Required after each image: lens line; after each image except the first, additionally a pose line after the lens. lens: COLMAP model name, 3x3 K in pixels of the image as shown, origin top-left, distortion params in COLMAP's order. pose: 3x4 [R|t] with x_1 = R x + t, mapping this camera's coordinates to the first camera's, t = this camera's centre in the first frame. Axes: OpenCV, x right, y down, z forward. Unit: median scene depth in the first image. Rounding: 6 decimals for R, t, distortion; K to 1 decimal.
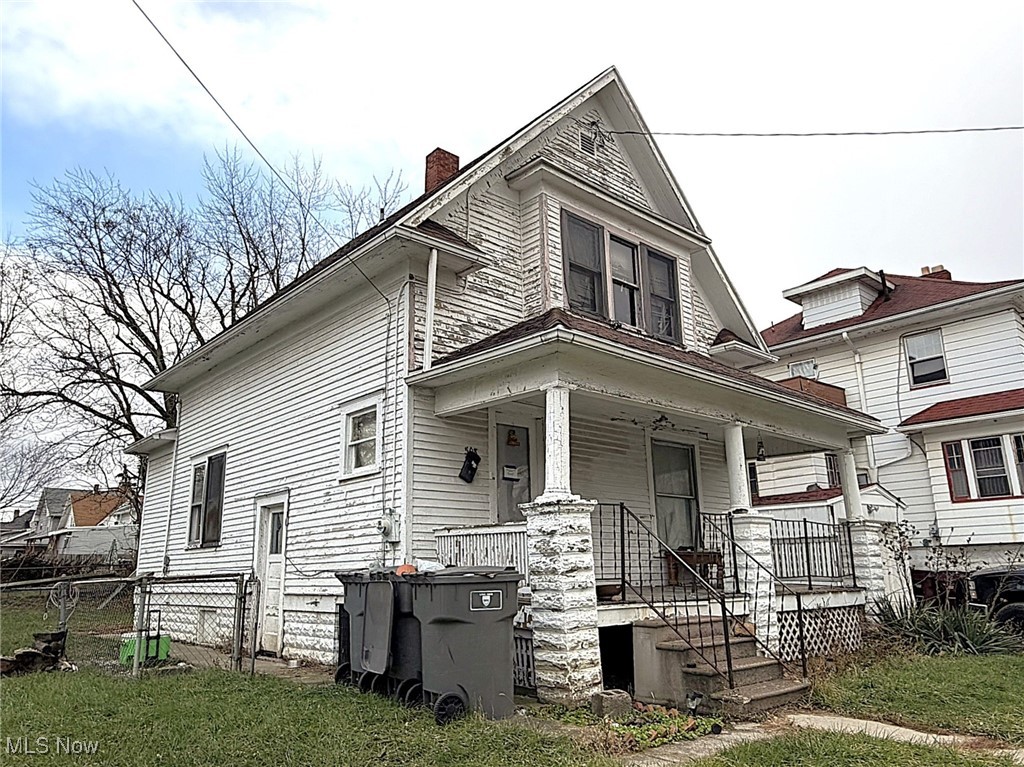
lens RADIAL K [[768.5, 0, 512.0], [0, 768.5, 383.5], [0, 0, 1]] dist [-0.001772, -0.001989]
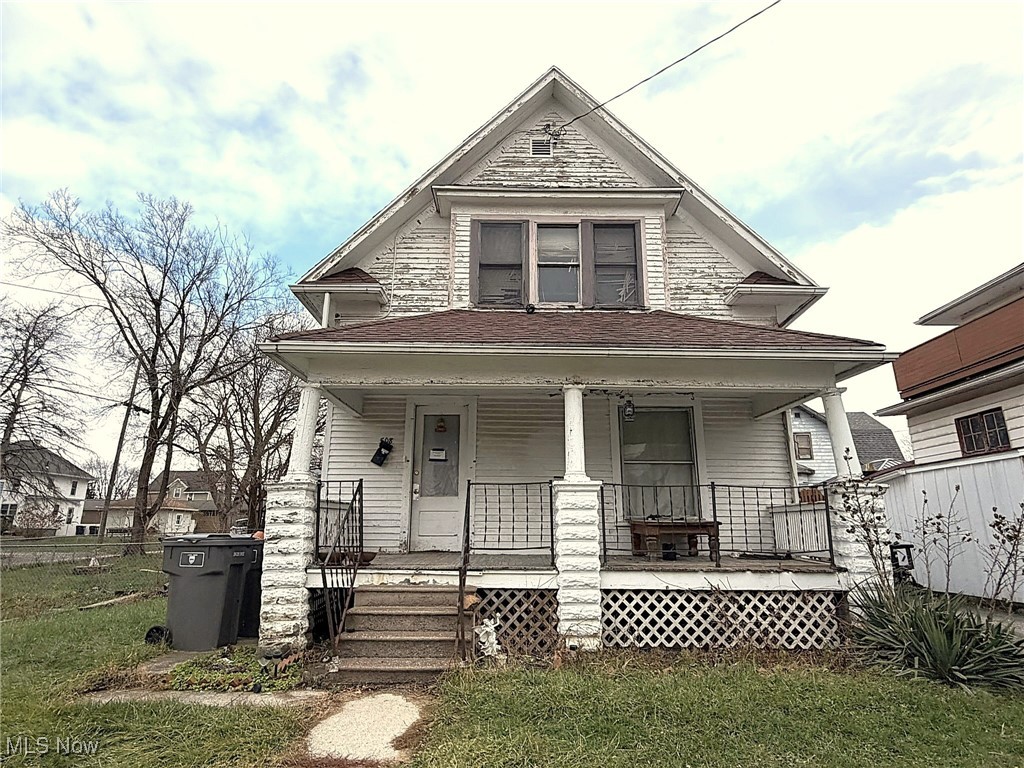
lens RADIAL K [[598.2, 0, 512.0], [0, 598.2, 384.0], [0, 0, 1]] dist [-0.006234, -0.000113]
pose [[0.731549, -0.150474, -0.664976, 0.670542], [0.149102, 0.987041, -0.059323, 0.075184], [0.665285, -0.055752, 0.744505, 0.368555]]
